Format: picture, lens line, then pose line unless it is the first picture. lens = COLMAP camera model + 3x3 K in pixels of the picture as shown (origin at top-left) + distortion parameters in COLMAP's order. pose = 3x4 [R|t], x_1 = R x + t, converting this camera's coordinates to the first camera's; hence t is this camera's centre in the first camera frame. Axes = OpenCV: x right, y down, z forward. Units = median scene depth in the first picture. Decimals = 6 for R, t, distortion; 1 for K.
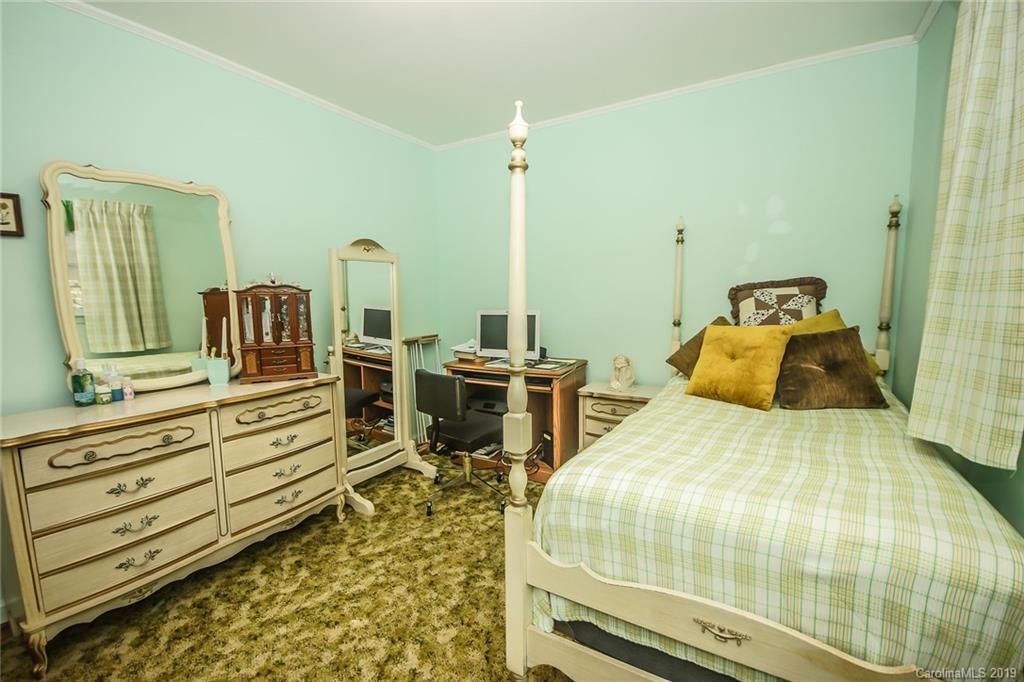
lens RADIAL K [[446.9, 0, 499.4], [0, 446.9, 348.4], [0, 0, 1]] dist [0.013401, -0.015172]
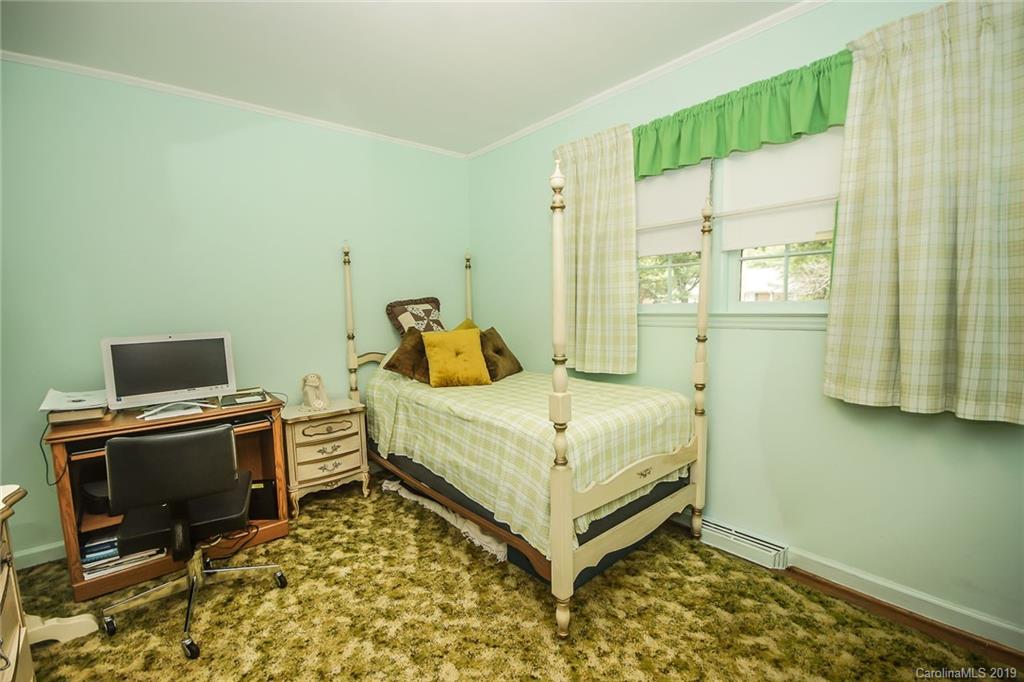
lens RADIAL K [[446.9, 0, 499.4], [0, 446.9, 348.4], [0, 0, 1]] dist [0.013401, -0.015172]
pose [[0.319998, -0.084233, 0.943666, -0.638439], [0.133136, 0.990154, 0.043236, -0.033018], [-0.938017, 0.111801, 0.328061, 0.373682]]
